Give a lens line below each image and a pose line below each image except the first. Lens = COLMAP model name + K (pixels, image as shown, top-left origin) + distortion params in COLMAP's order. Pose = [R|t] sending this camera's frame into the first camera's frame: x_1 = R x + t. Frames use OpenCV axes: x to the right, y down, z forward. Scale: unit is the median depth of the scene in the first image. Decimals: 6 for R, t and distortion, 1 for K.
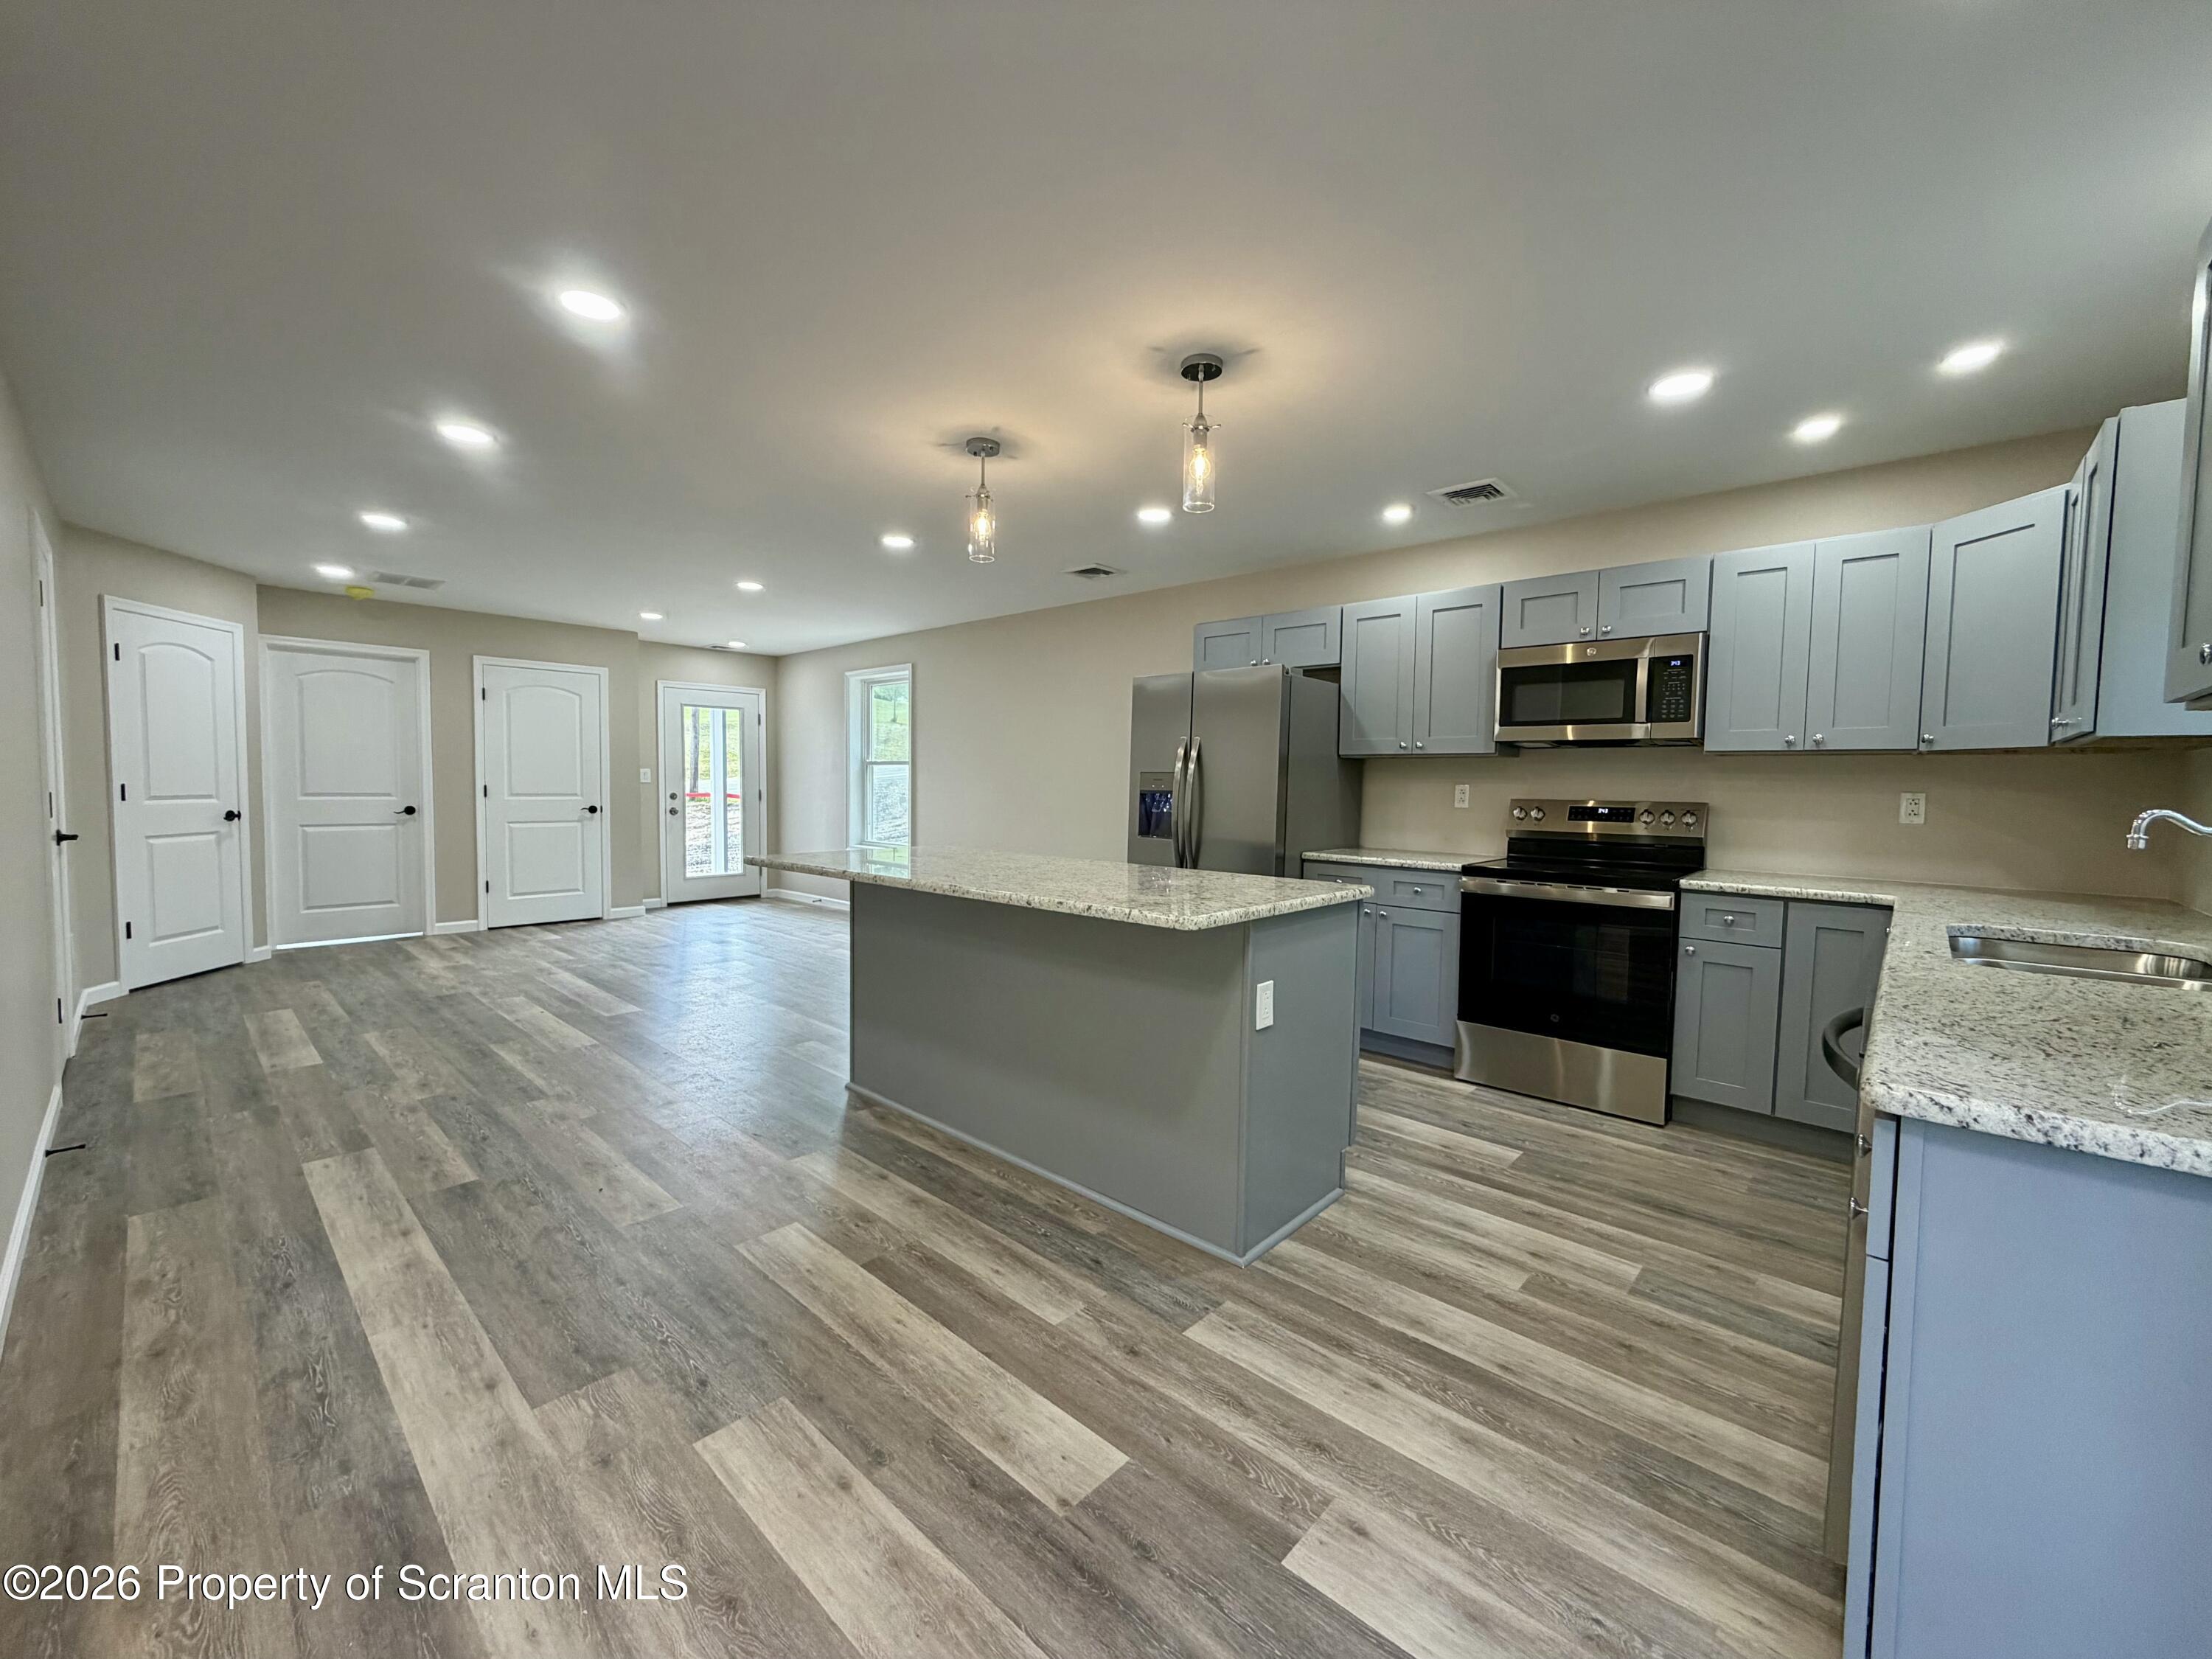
lens RADIAL K [[882.4, 0, 1098.9], [0, 882.4, 820.1], [0, 0, 1]] dist [-0.000273, 0.000341]
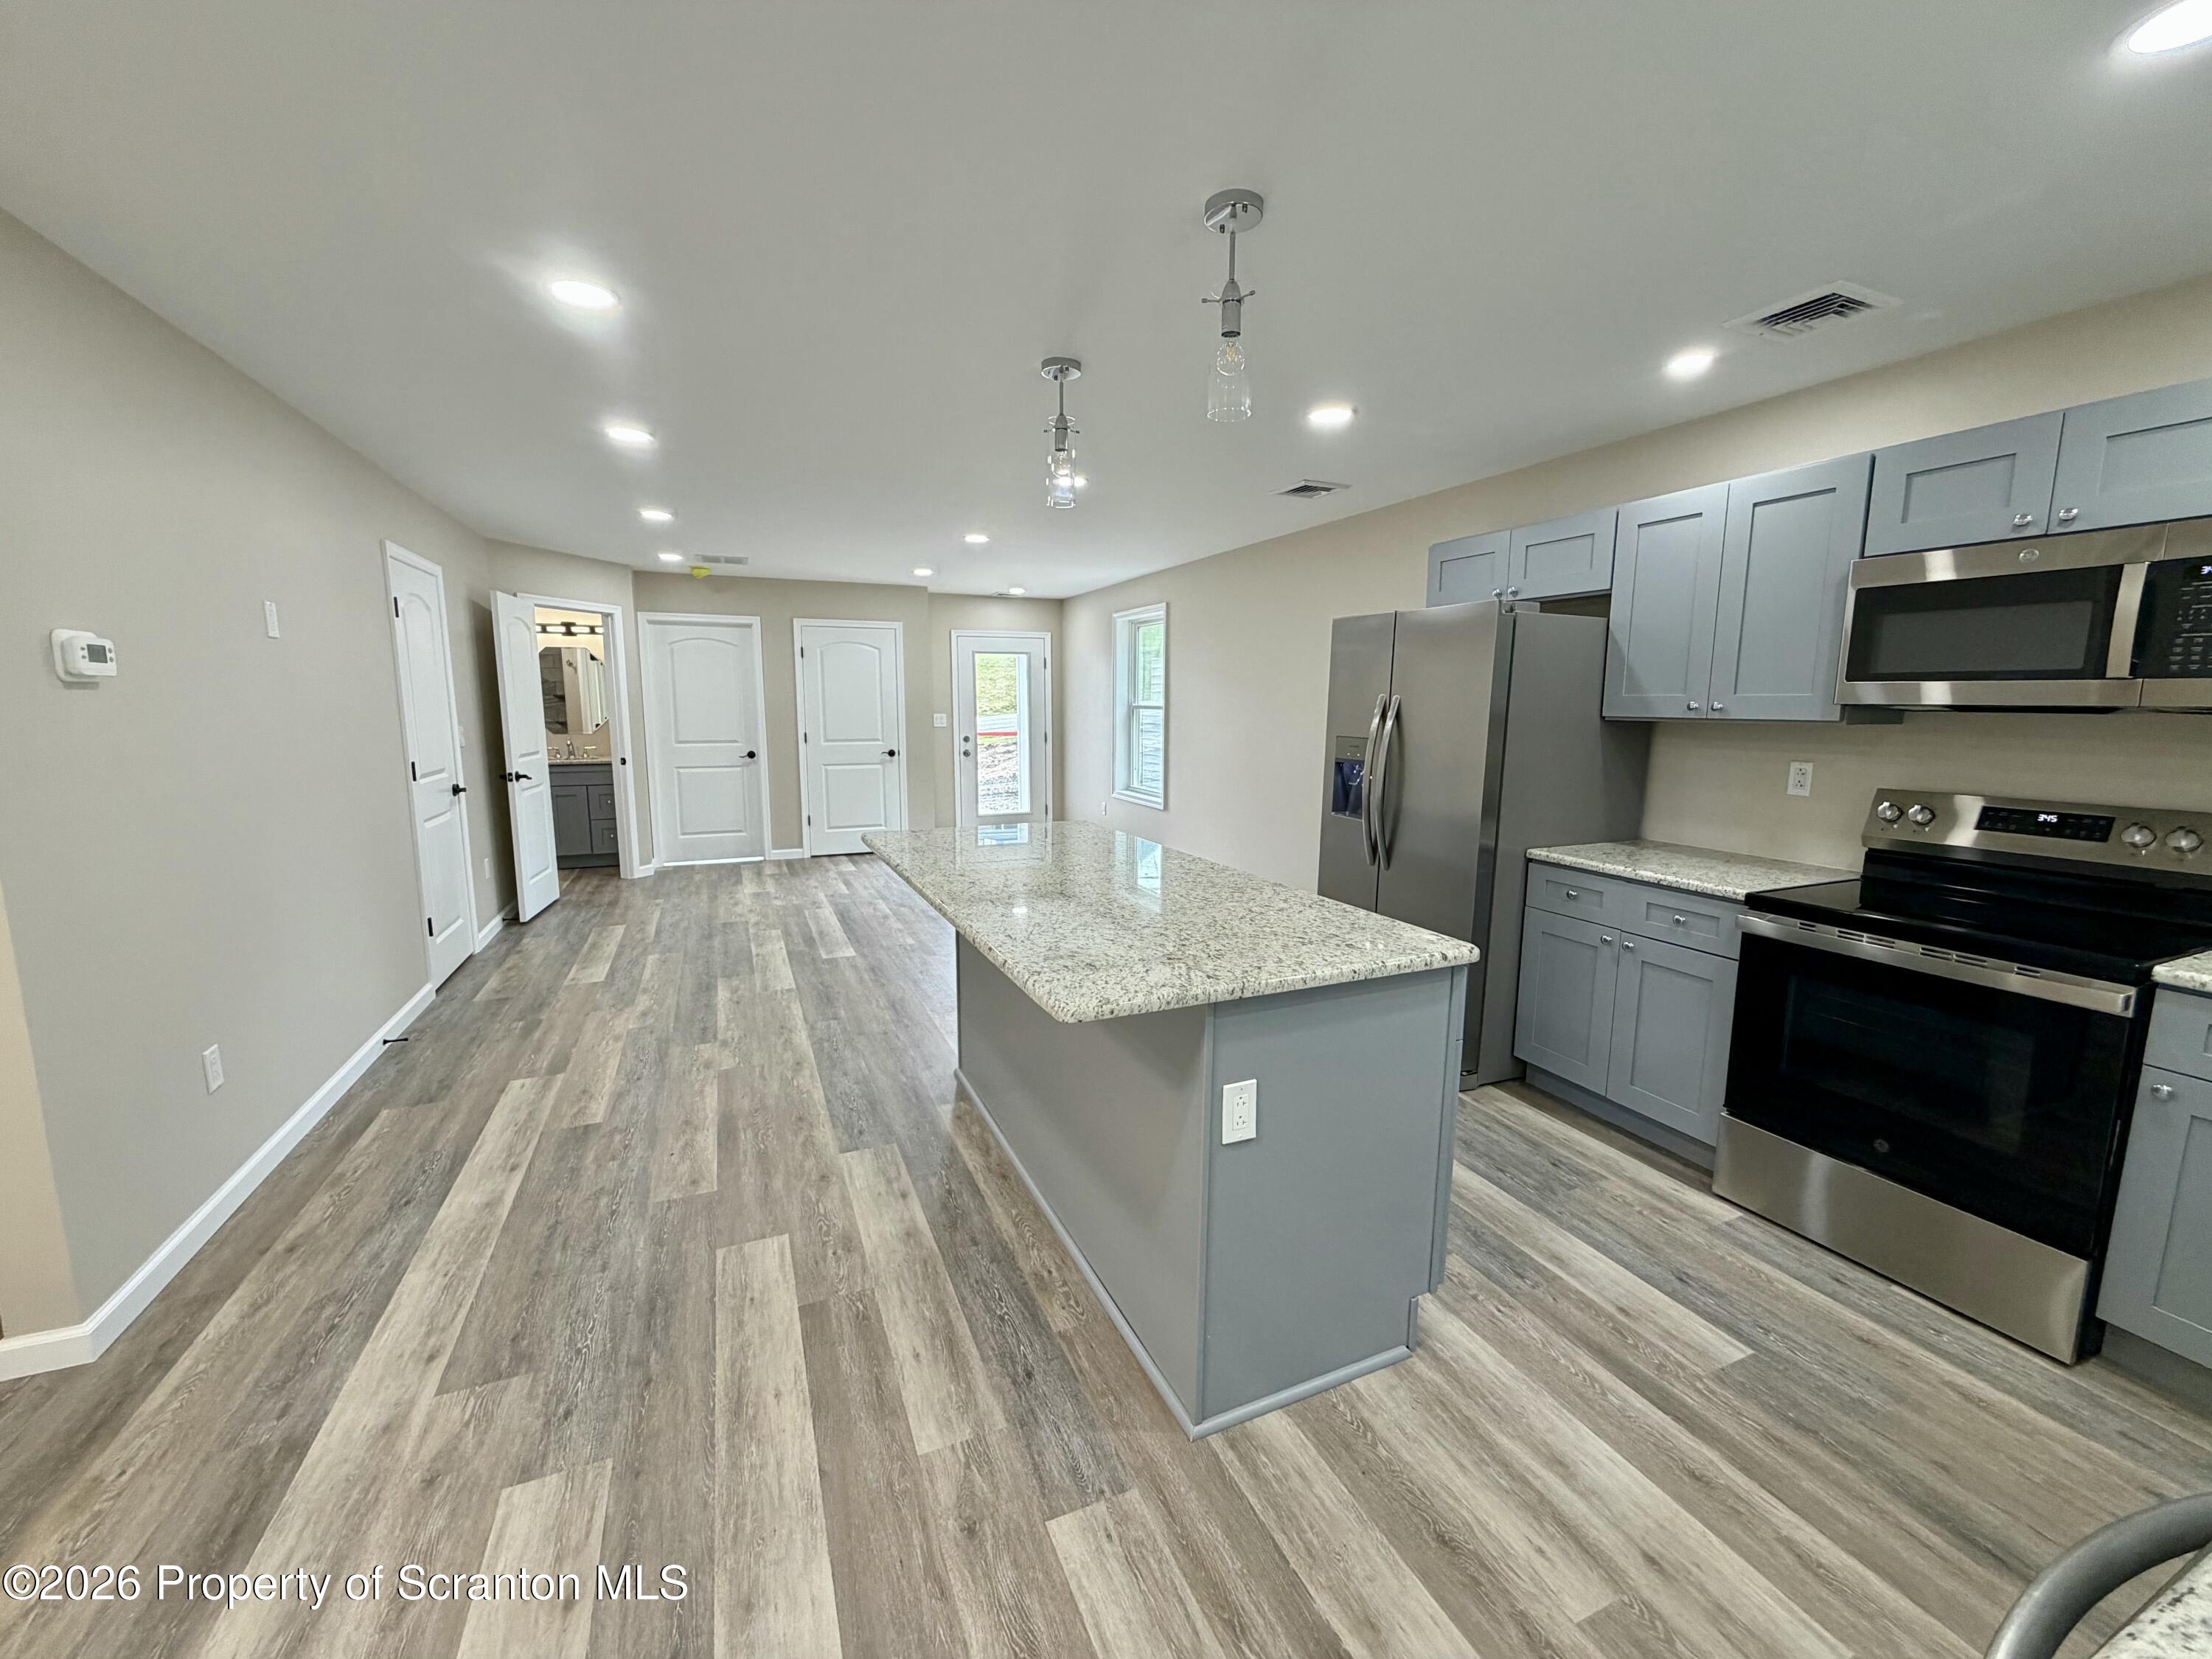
lens RADIAL K [[882.4, 0, 1098.4], [0, 882.4, 820.0], [0, 0, 1]] dist [-0.000273, 0.000341]
pose [[0.912969, 0.043775, -0.405674, 0.271066], [-0.007492, 0.995859, 0.090600, -0.072604], [0.407960, -0.079676, 0.909517, 0.221649]]
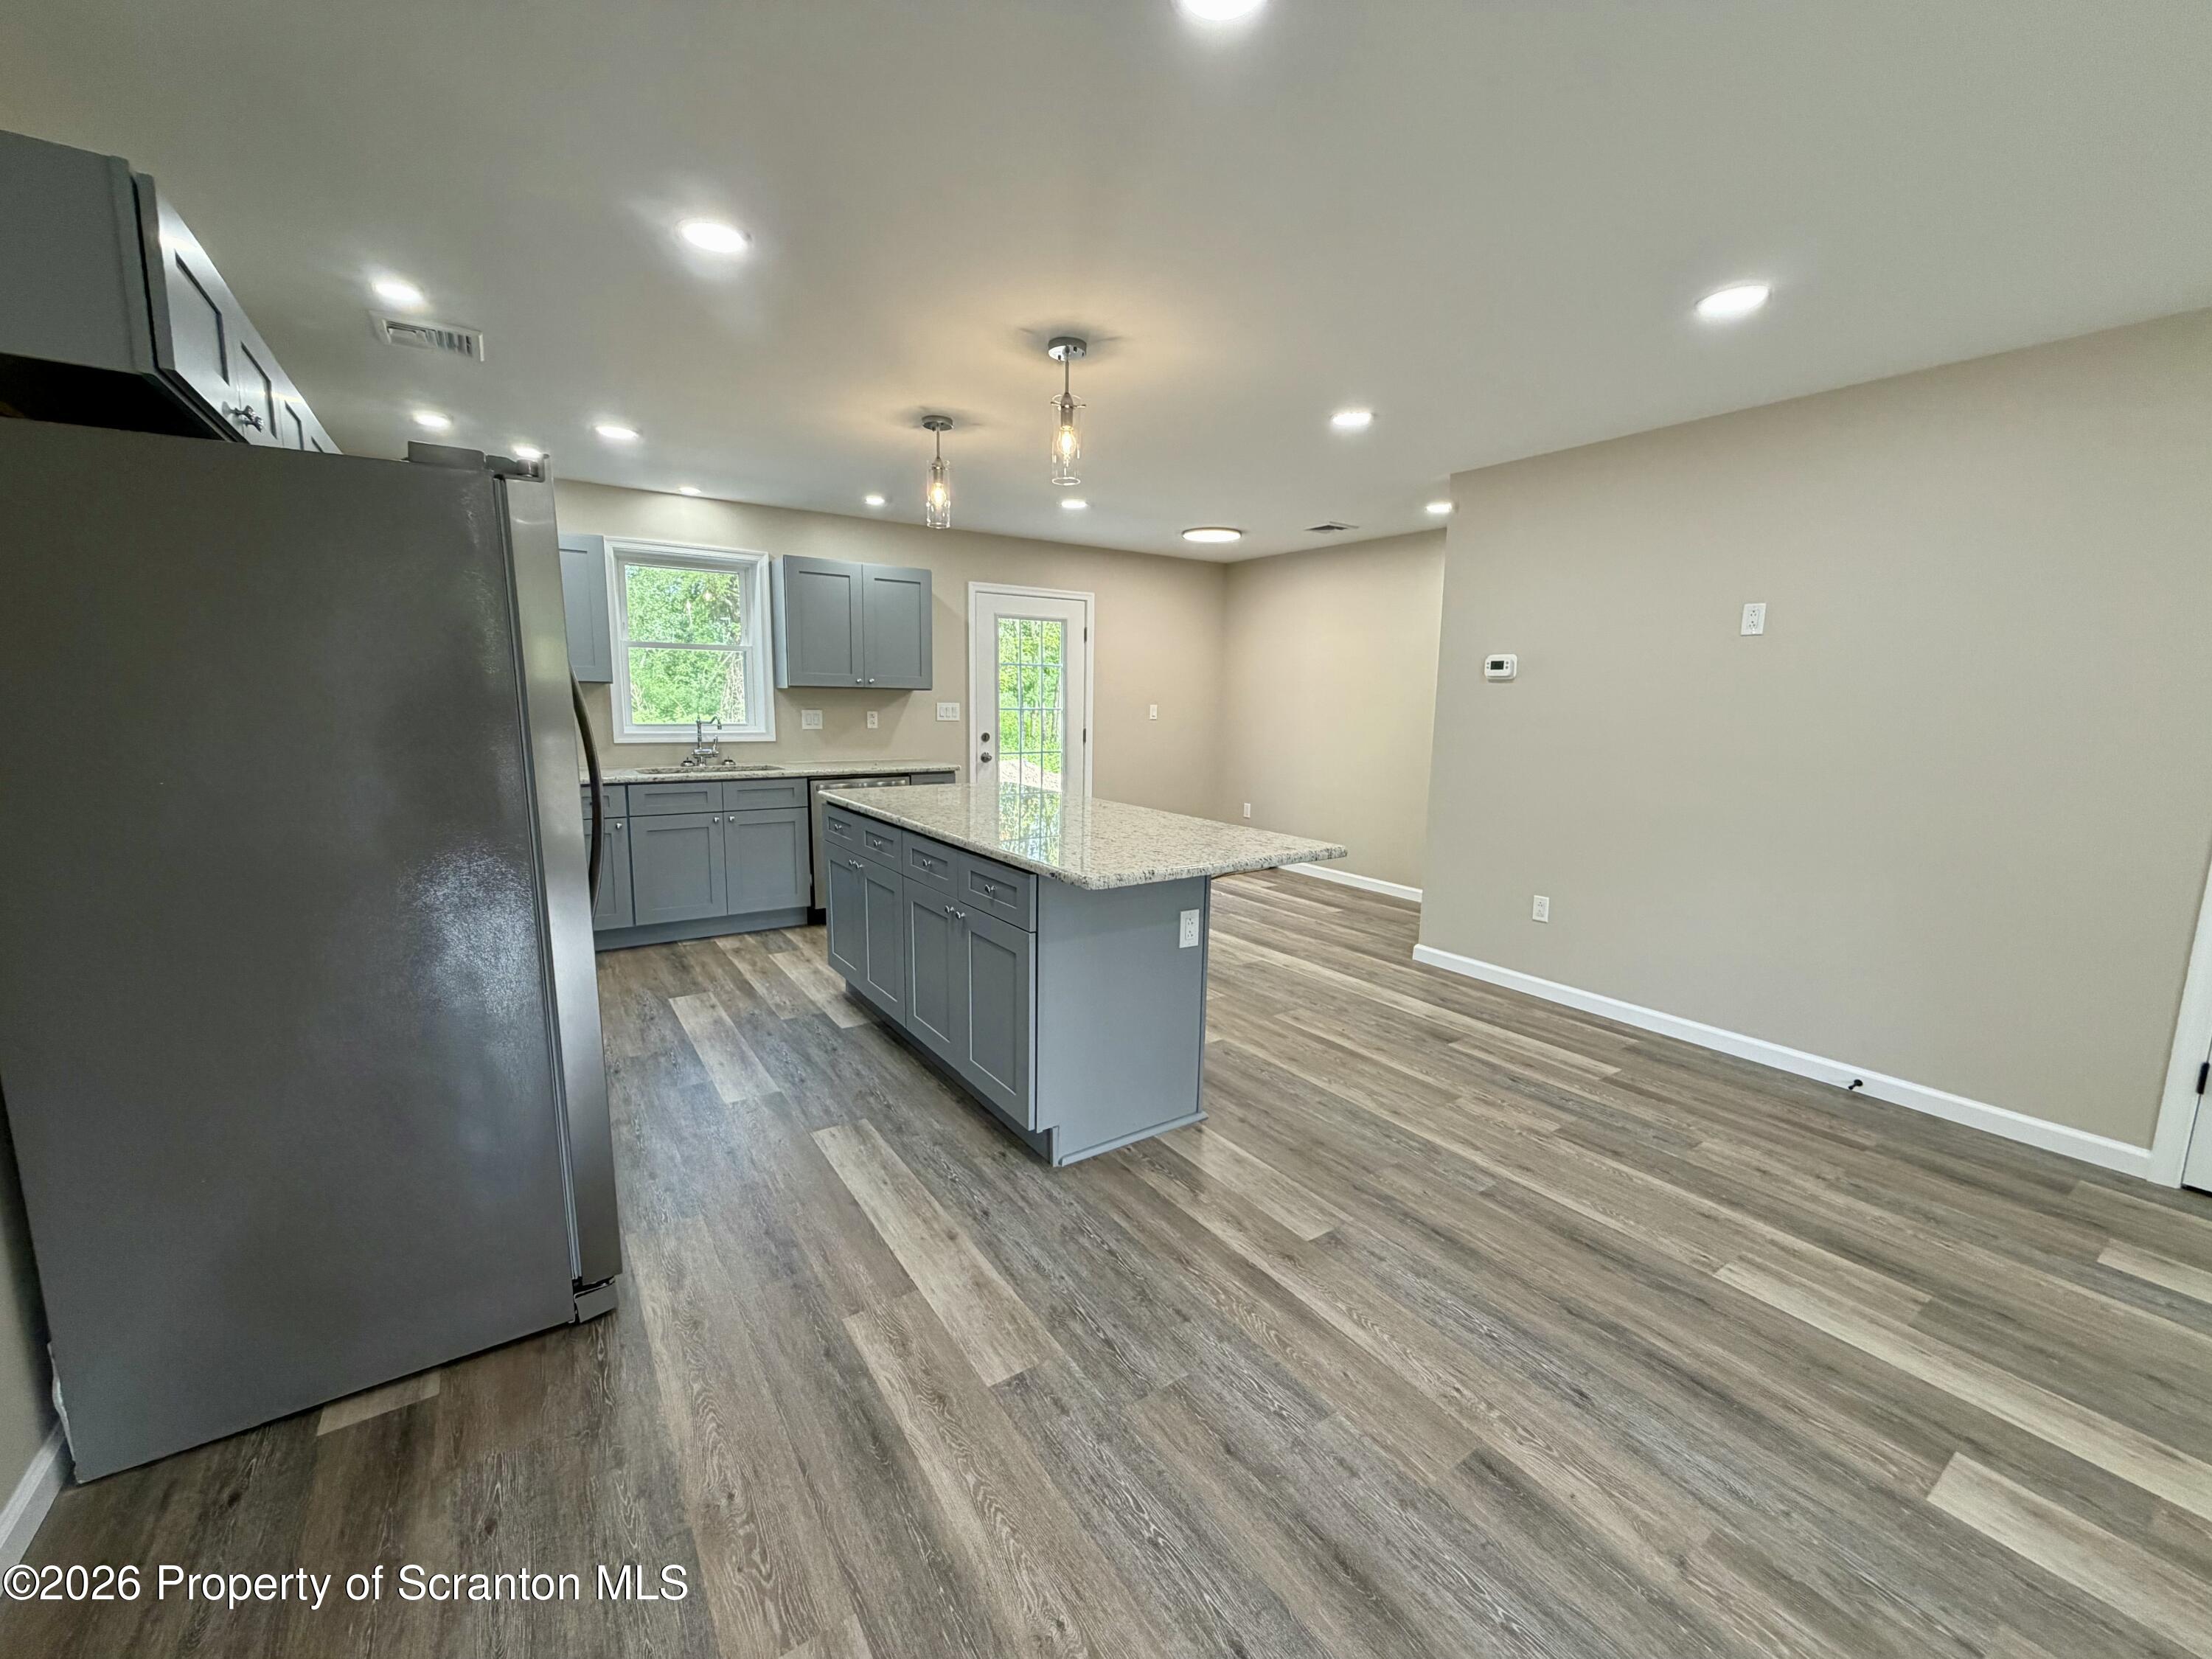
lens RADIAL K [[882.4, 0, 1100.9], [0, 882.4, 829.5], [0, 0, 1]] dist [-0.000273, 0.000341]
pose [[-0.973470, -0.066176, 0.219035, -0.393149], [-0.022475, 0.980290, 0.196282, -0.133788], [-0.227707, 0.186152, -0.955770, 1.966079]]
